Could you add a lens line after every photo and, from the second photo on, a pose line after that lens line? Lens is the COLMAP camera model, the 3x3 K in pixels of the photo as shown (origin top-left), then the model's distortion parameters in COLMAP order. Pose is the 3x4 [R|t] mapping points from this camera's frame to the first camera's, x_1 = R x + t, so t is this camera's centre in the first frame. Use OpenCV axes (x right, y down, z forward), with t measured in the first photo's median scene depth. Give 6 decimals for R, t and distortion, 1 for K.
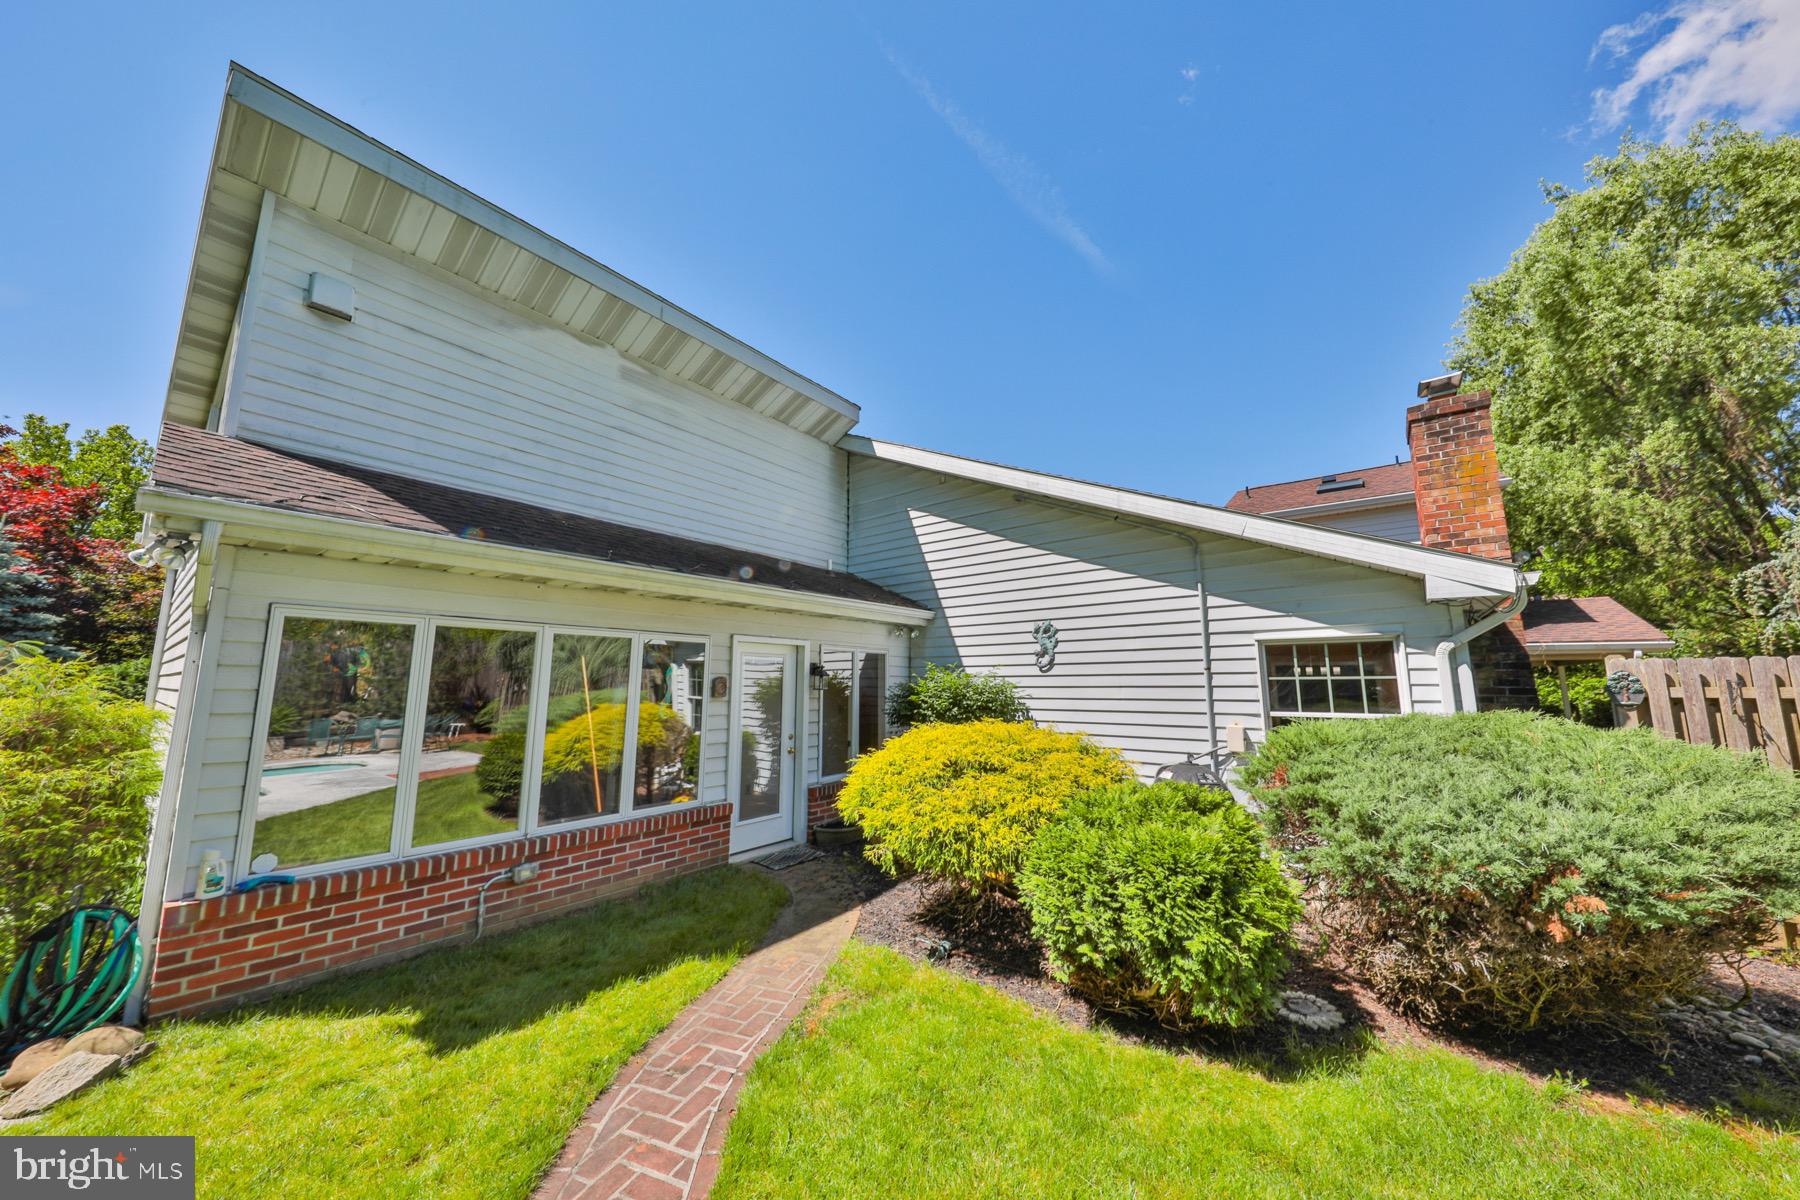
lens RADIAL K [[599.0, 0, 904.6], [0, 599.0, 597.1], [0, 0, 1]] dist [-0.002360, -0.001333]
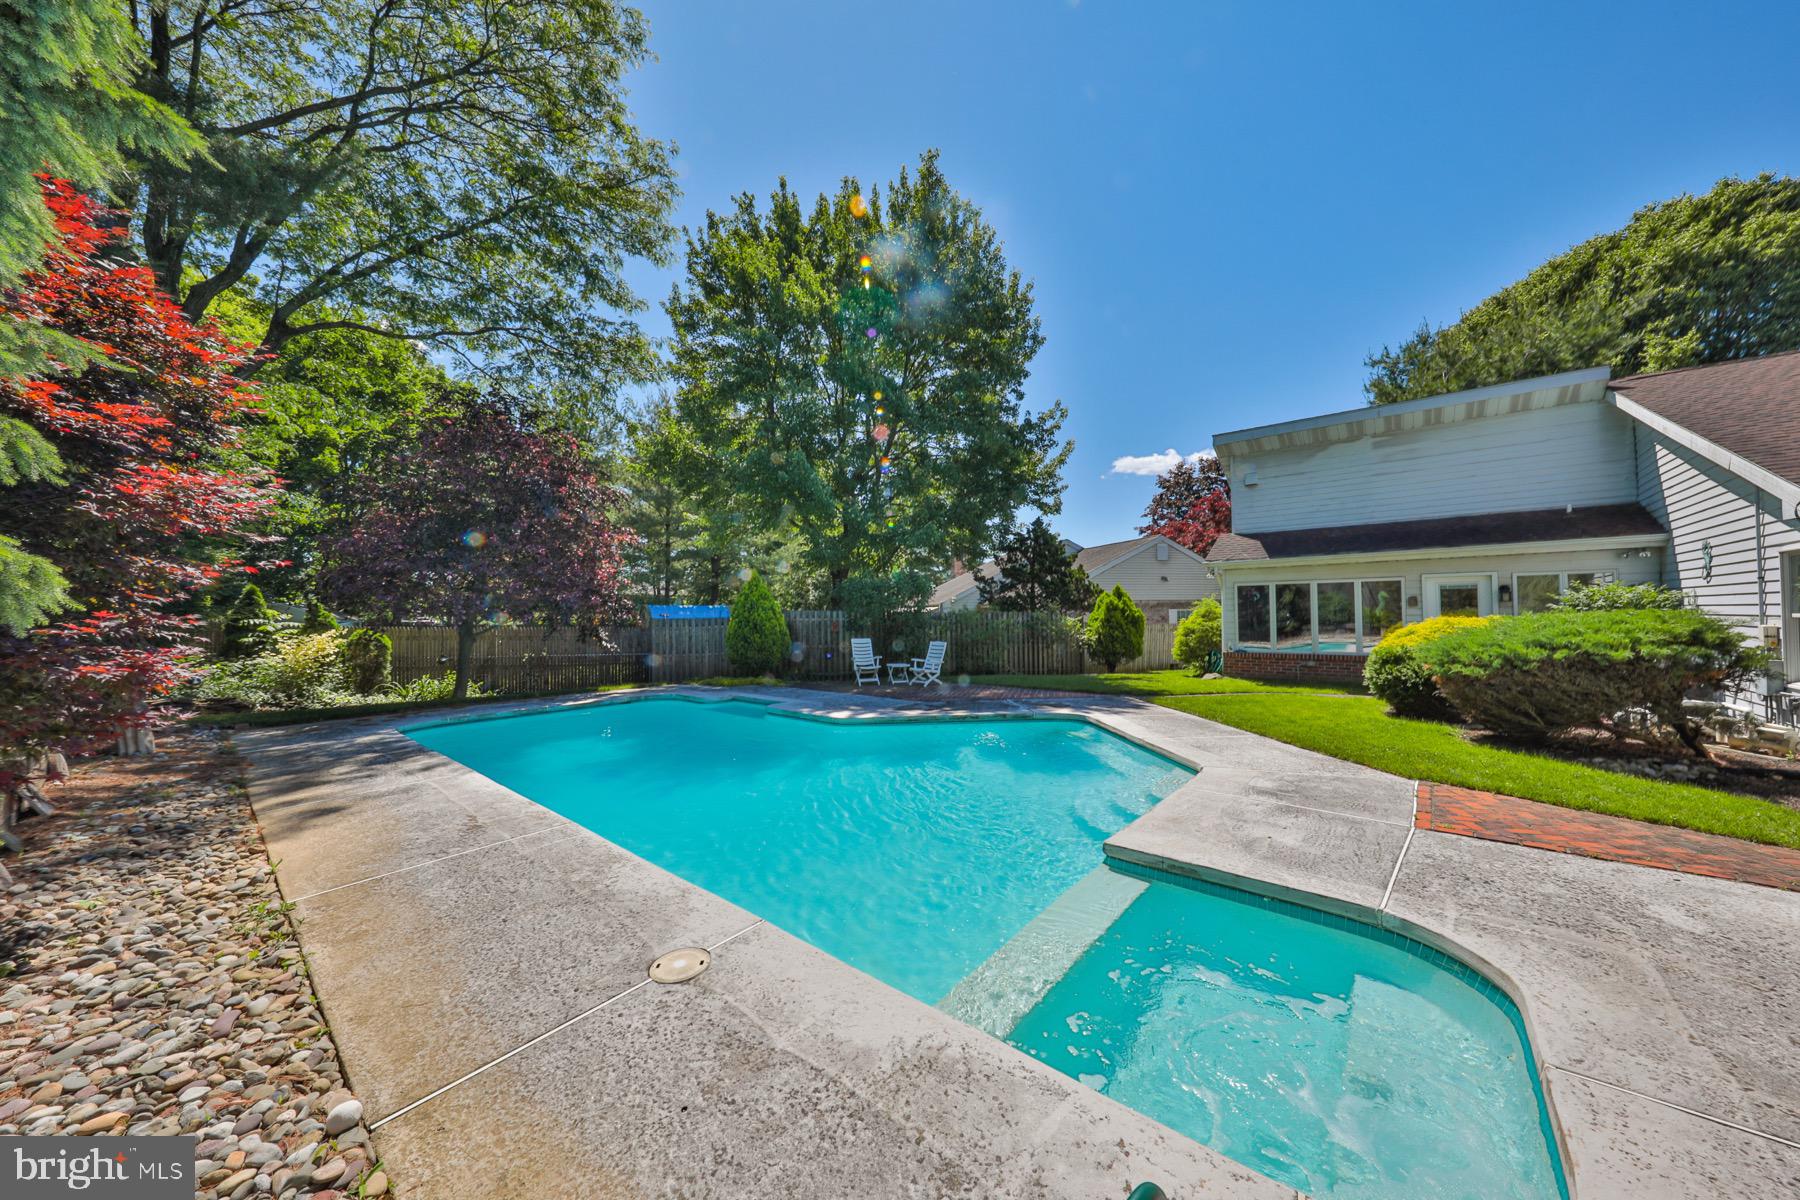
lens RADIAL K [[599.0, 0, 905.3], [0, 599.0, 607.3], [0, 0, 1]] dist [-0.002360, -0.001333]
pose [[-0.033755, -0.005823, -0.999413, 1.445707], [0.157865, 0.987398, -0.011085, -0.062550], [0.986884, -0.158146, -0.032411, -0.519660]]
